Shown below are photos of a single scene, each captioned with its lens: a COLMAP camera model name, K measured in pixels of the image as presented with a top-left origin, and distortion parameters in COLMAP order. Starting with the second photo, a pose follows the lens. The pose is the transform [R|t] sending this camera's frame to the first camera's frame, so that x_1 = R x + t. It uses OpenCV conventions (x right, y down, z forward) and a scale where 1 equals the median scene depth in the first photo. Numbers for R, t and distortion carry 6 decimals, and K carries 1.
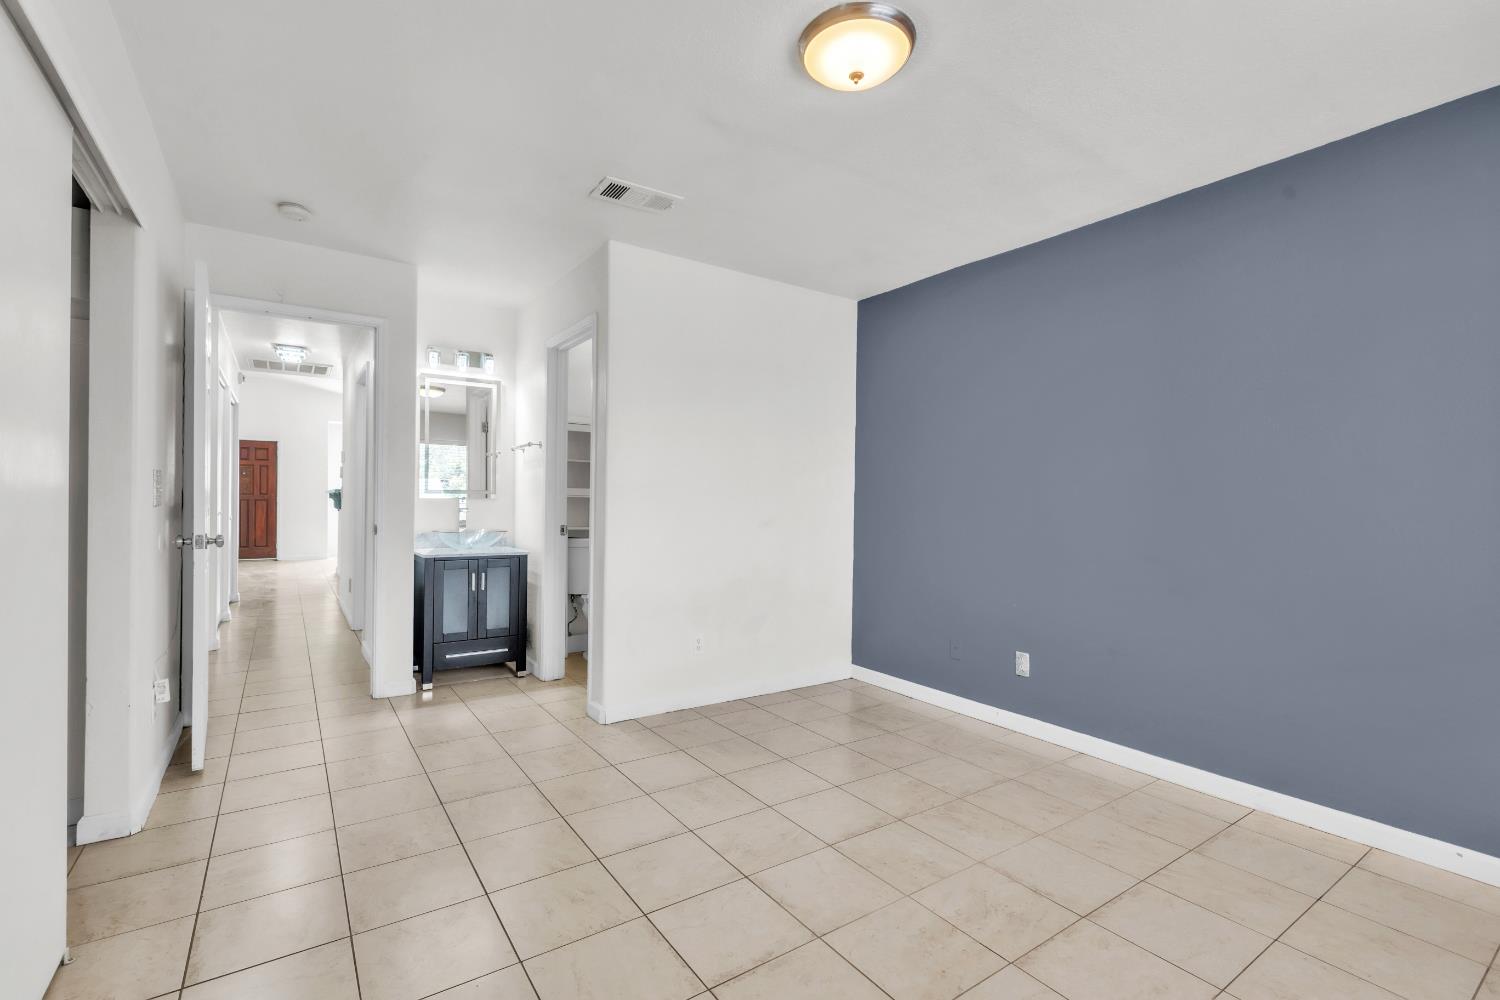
lens RADIAL K [[680.8, 0, 742.1], [0, 680.8, 502.7], [0, 0, 1]] dist [0.001901, 0.000835]
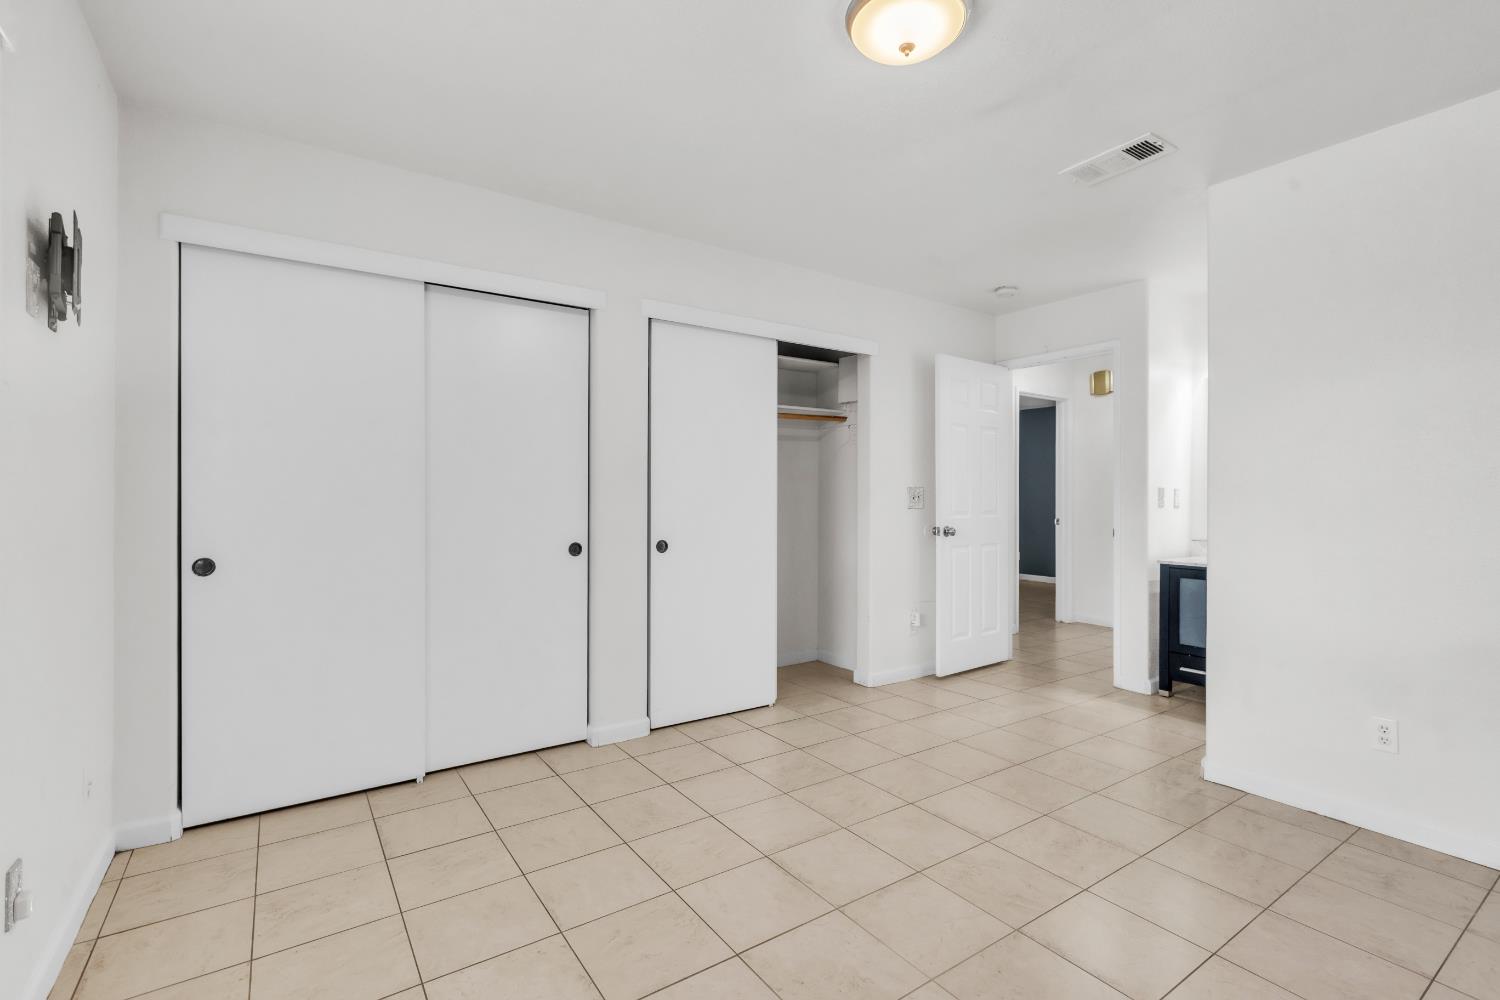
lens RADIAL K [[680.8, 0, 742.1], [0, 680.8, 502.7], [0, 0, 1]] dist [0.001901, 0.000835]
pose [[-0.007882, -0.006428, -0.999948, 0.732870], [-0.009076, 0.999939, -0.006356, 0.004000], [0.999928, 0.009025, -0.007940, 0.524534]]
